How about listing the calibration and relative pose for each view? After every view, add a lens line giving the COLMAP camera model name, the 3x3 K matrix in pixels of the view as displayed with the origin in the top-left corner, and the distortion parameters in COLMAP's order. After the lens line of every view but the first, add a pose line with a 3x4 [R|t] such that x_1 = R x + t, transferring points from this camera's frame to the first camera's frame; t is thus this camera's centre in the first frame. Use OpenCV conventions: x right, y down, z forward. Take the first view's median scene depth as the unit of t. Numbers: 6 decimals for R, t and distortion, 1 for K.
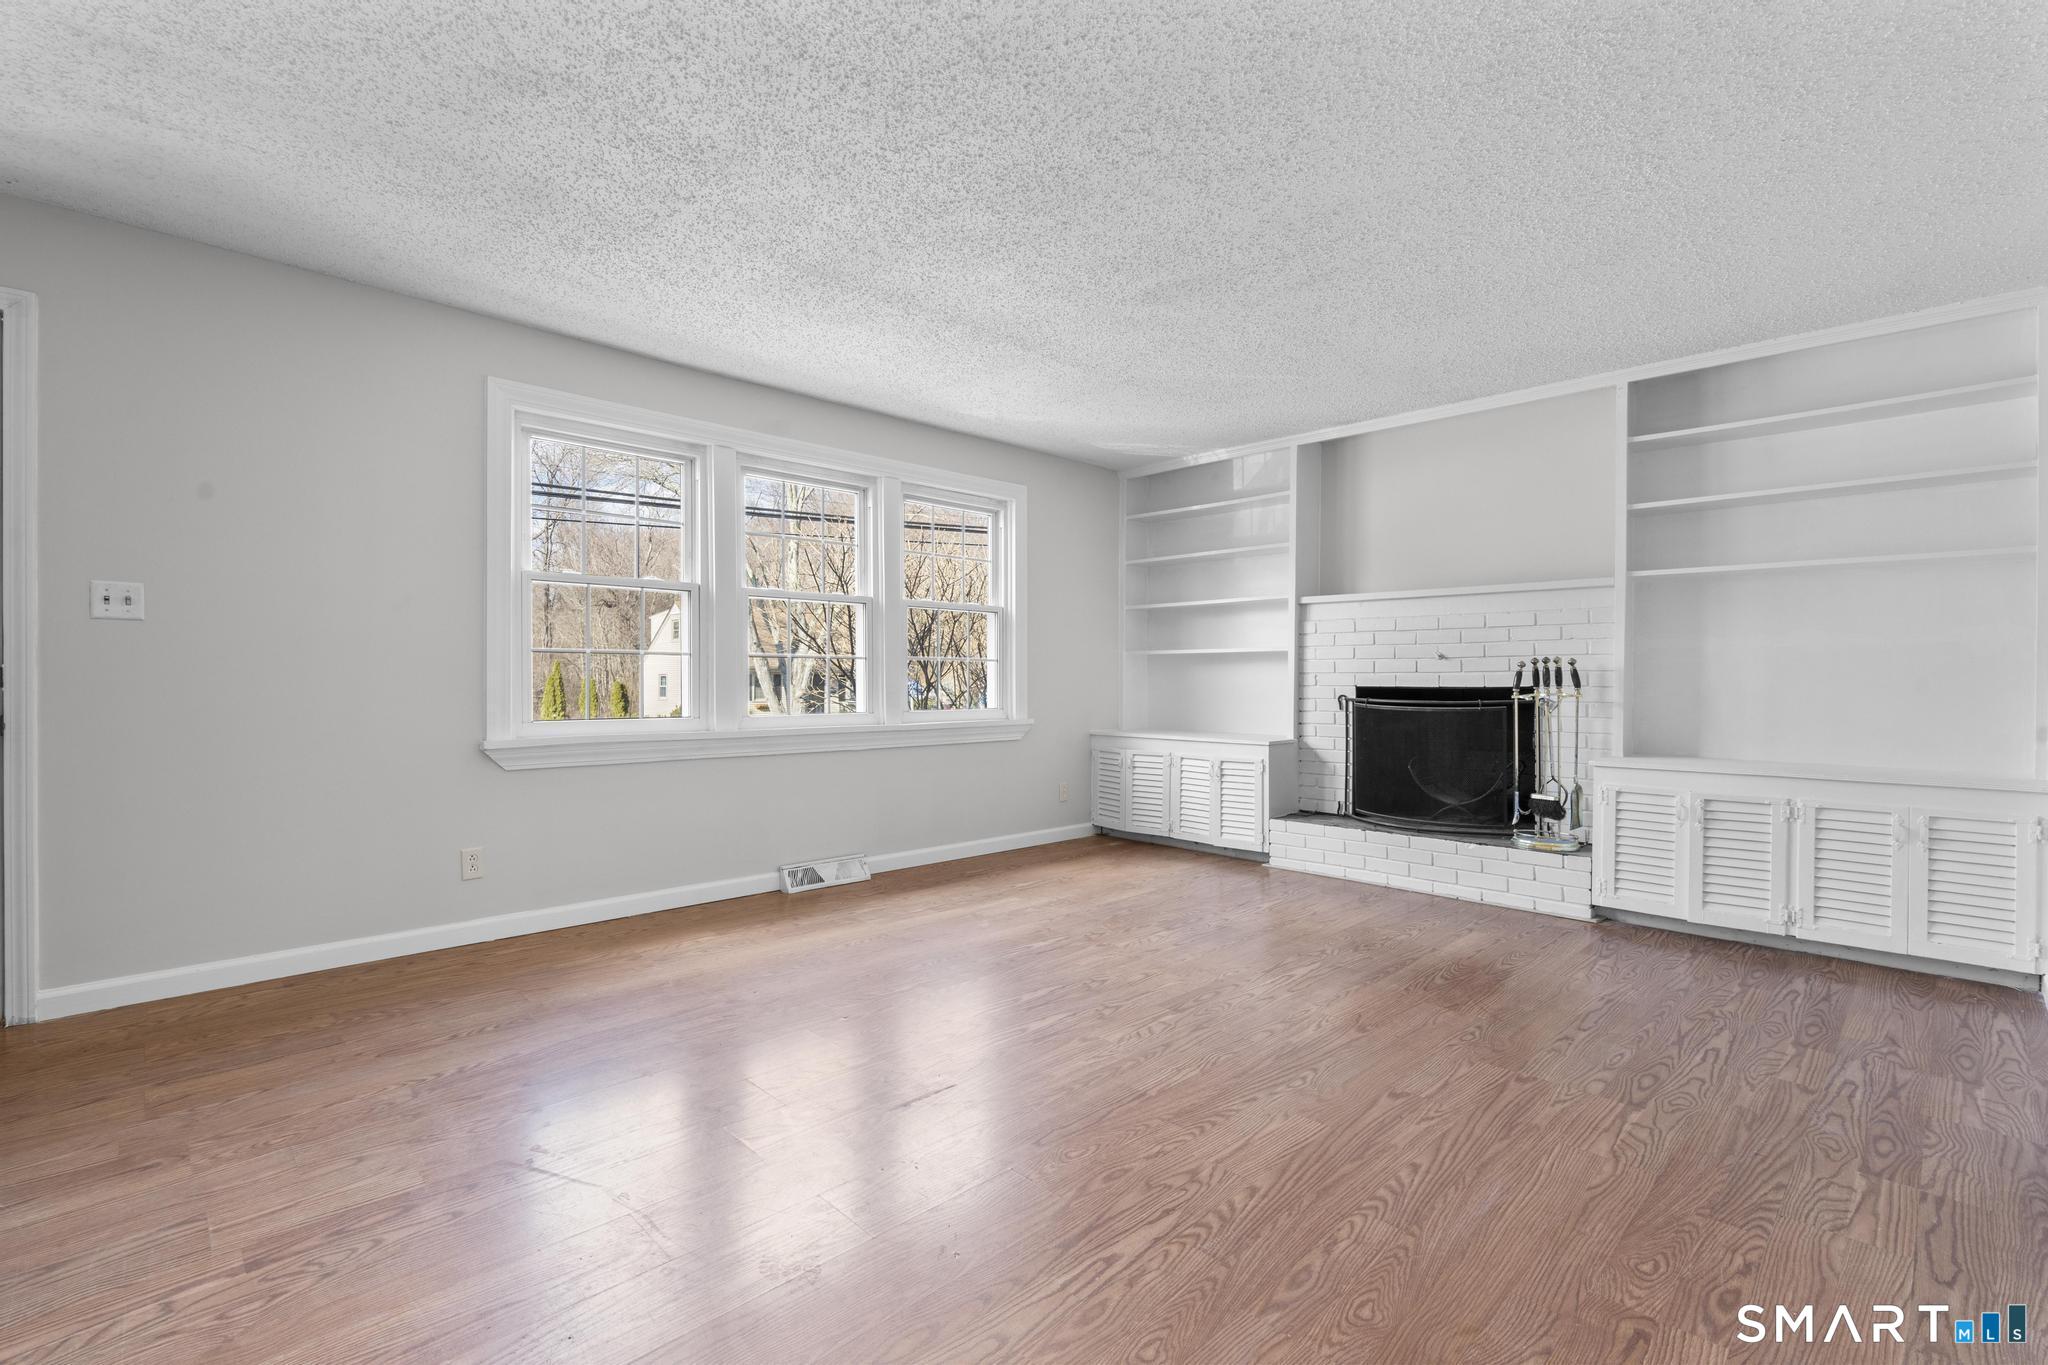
lens RADIAL K [[917.2, 0, 1022.1], [0, 917.2, 688.1], [0, 0, 1]] dist [-0.008077, 0.003440]
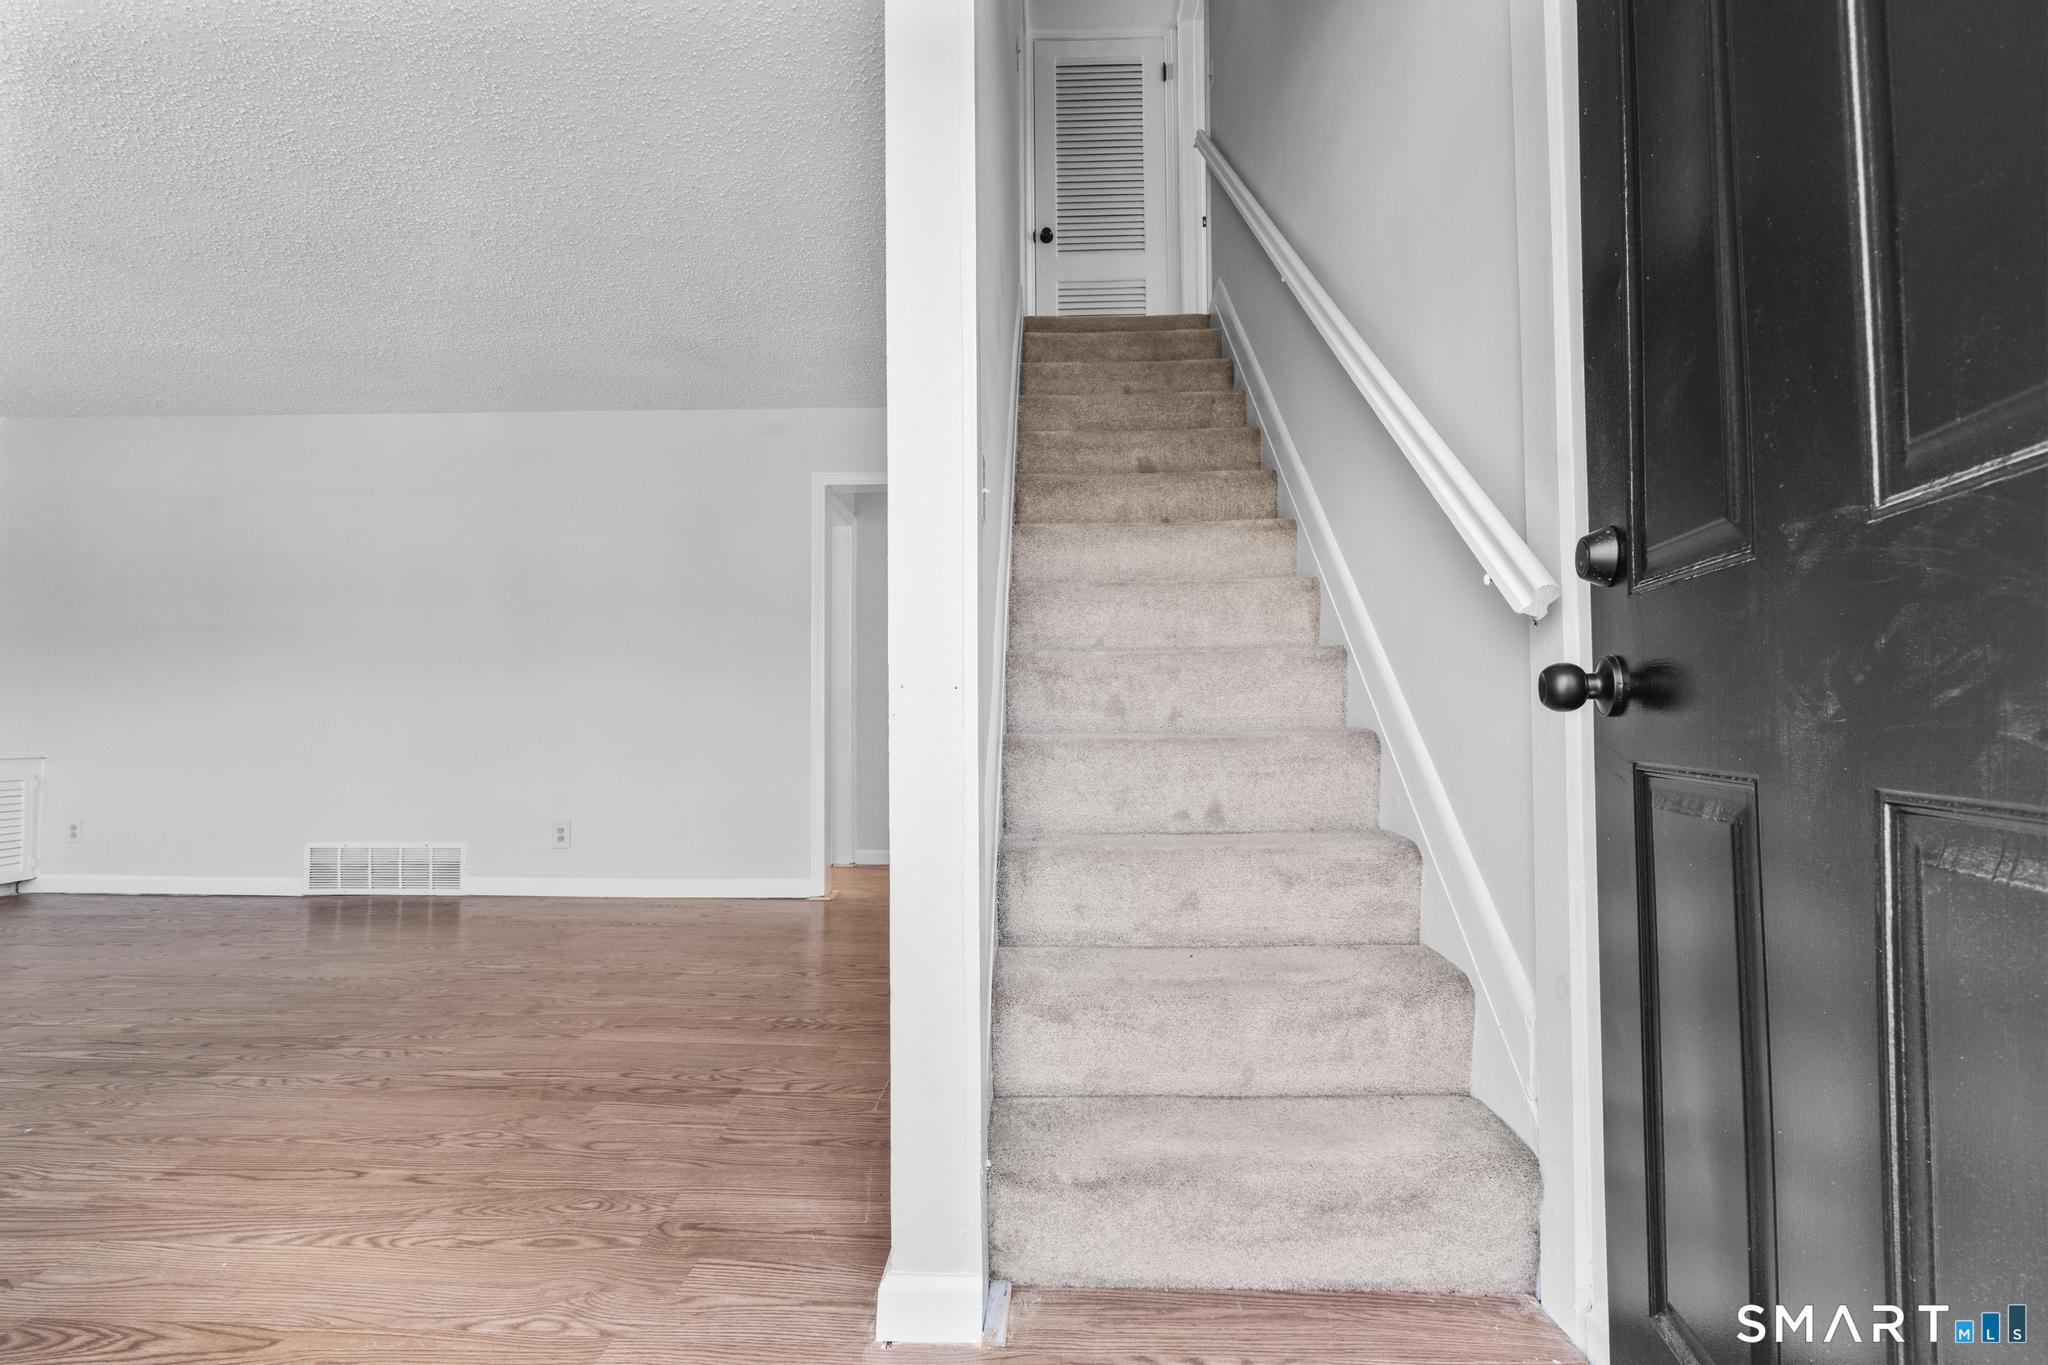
lens RADIAL K [[919.6, 0, 1019.8], [0, 919.6, 685.8], [0, 0, 1]] dist [-0.005538, 0.002585]
pose [[-0.687876, 0.024459, 0.725416, -0.896799], [0.009651, 0.999652, -0.024554, 0.037606], [-0.725764, -0.009889, -0.687873, 0.692352]]
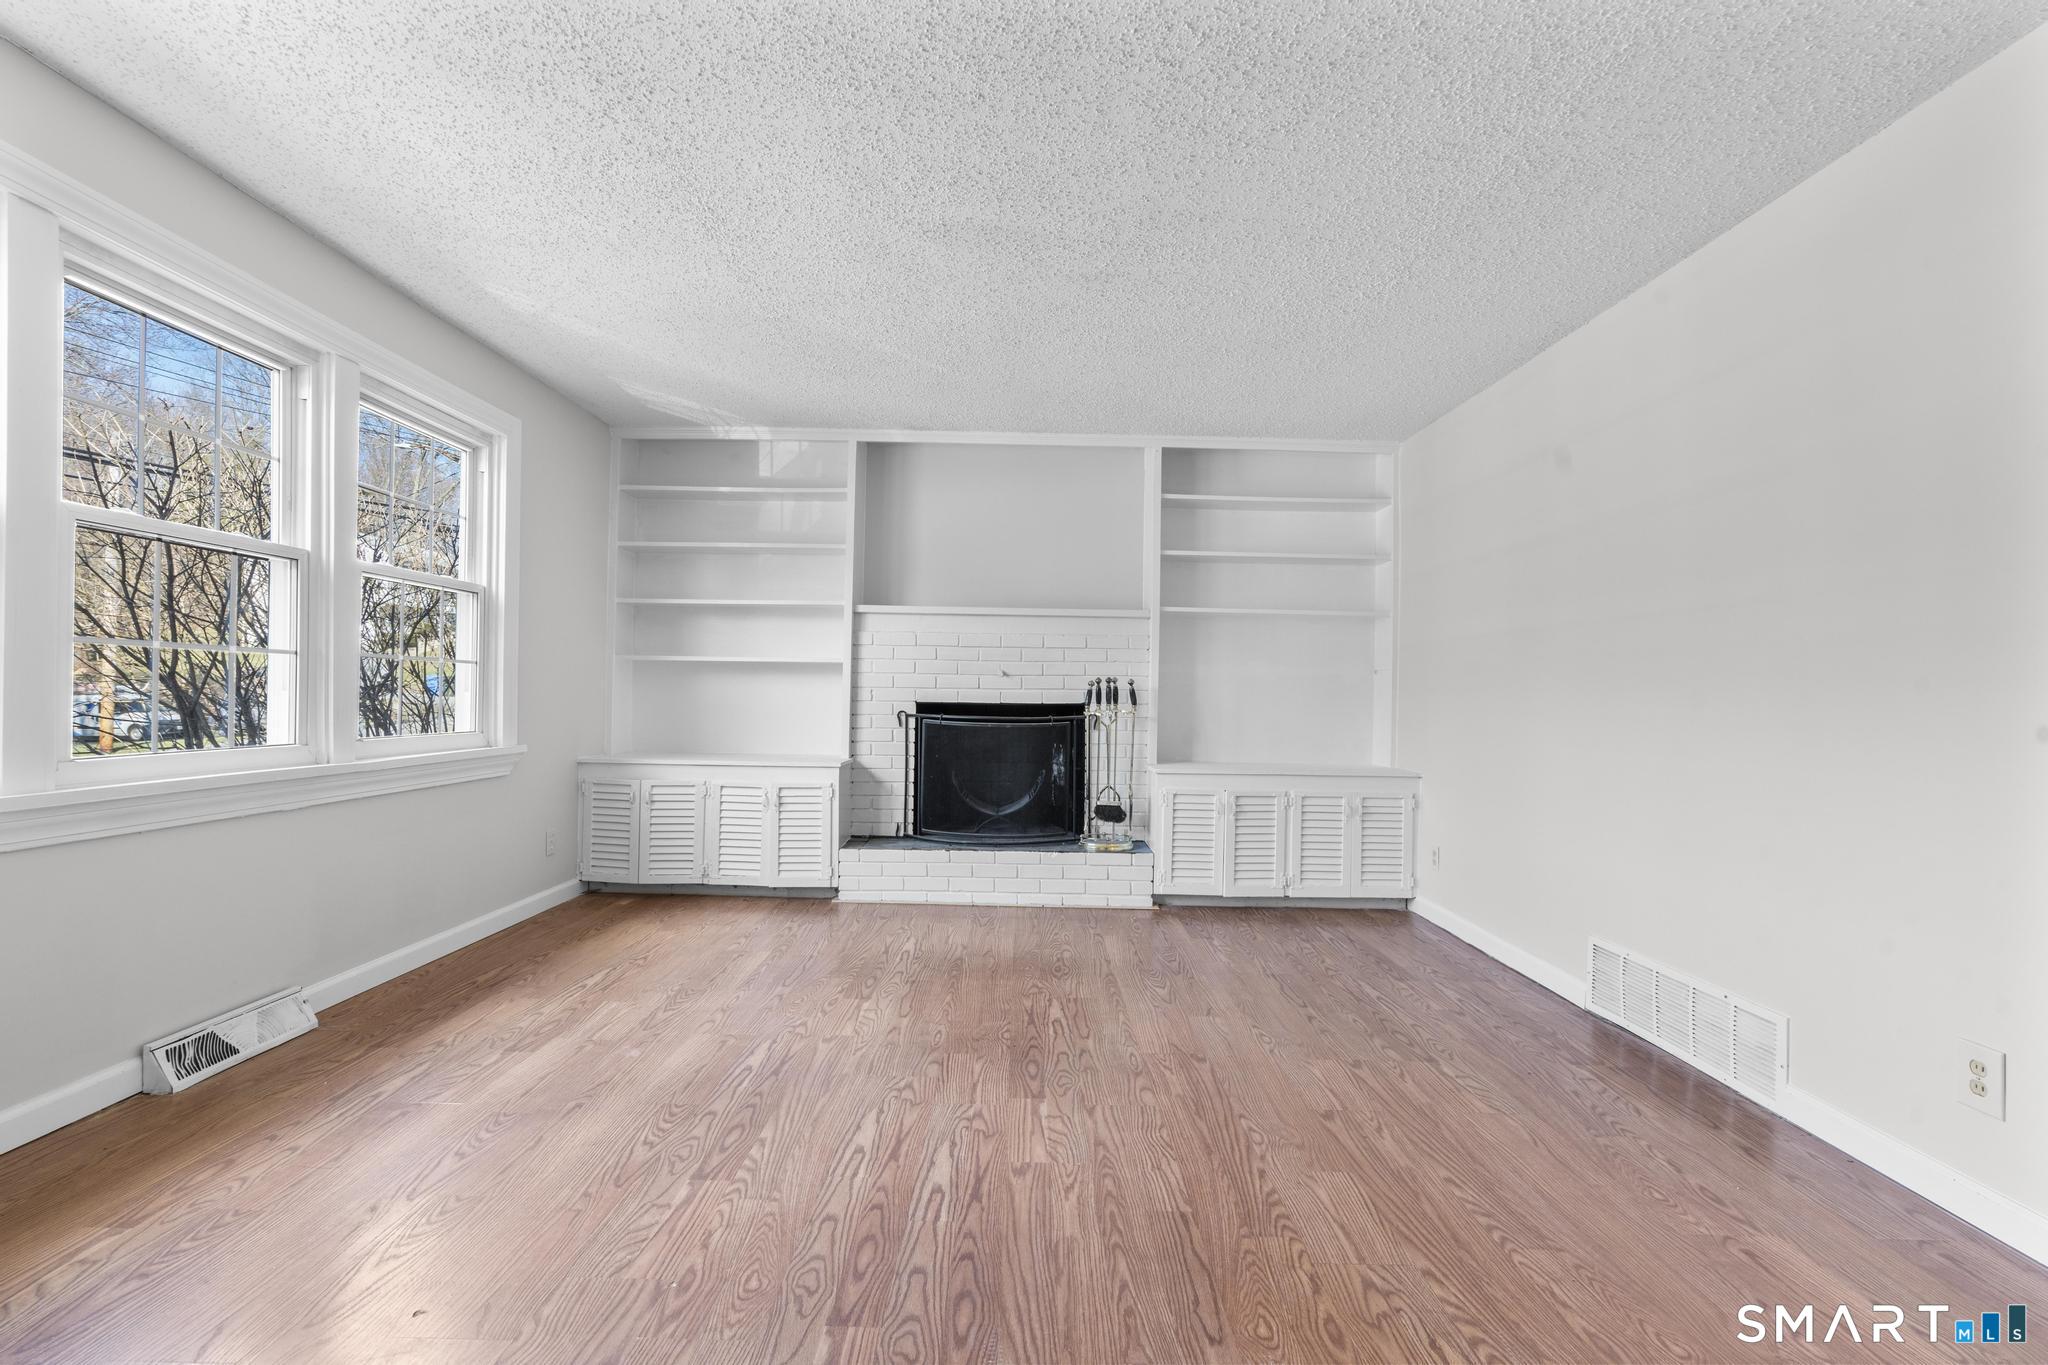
lens RADIAL K [[919.6, 0, 1019.8], [0, 919.6, 685.8], [0, 0, 1]] dist [-0.005538, 0.002585]
pose [[0.699814, 0.015432, 0.714158, -0.338724], [-0.006778, 0.999865, -0.014964, -0.006679], [-0.714293, 0.005632, 0.699824, 0.324024]]
